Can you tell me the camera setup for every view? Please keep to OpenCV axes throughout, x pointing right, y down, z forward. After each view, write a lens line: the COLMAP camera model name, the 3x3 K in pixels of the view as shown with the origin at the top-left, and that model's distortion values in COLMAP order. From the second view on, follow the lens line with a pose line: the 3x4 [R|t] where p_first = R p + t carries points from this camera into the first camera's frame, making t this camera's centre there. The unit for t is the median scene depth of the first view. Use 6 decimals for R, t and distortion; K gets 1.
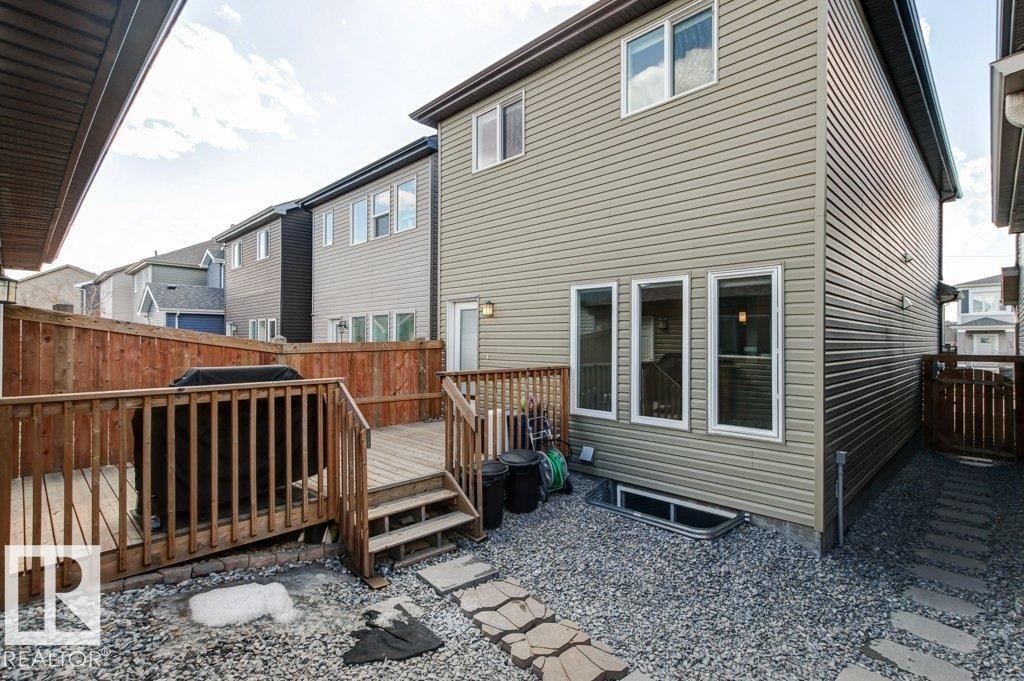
lens RADIAL K [[488.0, 0, 512.0], [0, 488.0, 340.5], [0, 0, 1]] dist [0.004216, 0.000256]
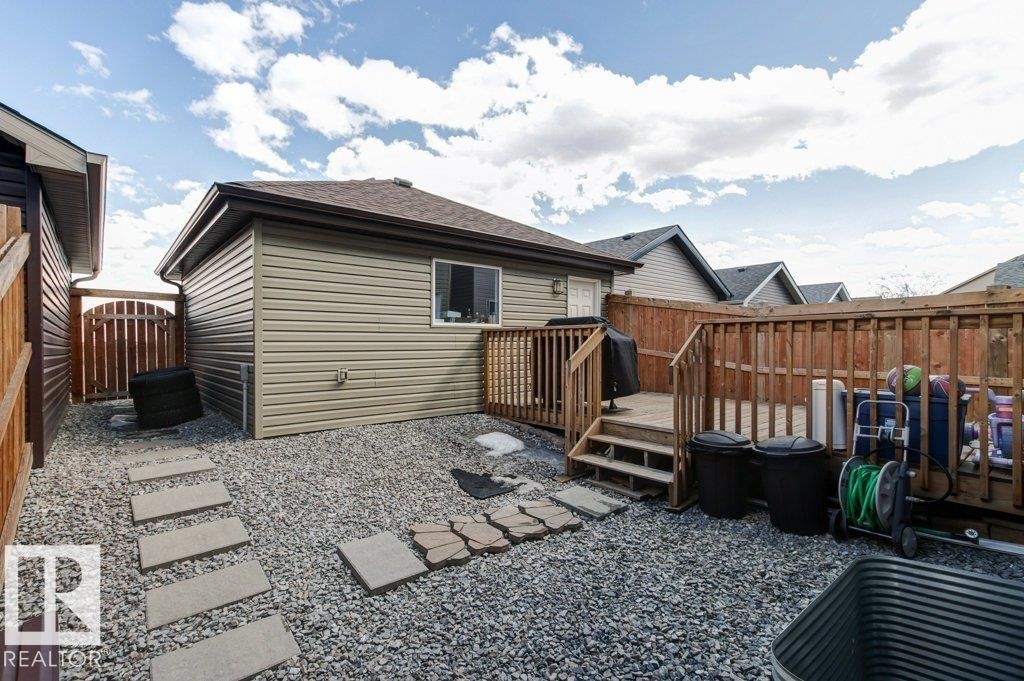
lens RADIAL K [[472.3, 0, 512.0], [0, 472.3, 340.5], [0, 0, 1]] dist [0.000662, -0.000019]
pose [[-0.087525, -0.008337, -0.996127, 0.978646], [0.005347, 0.999947, -0.008839, 0.144305], [0.996148, -0.006100, -0.087476, 0.985243]]
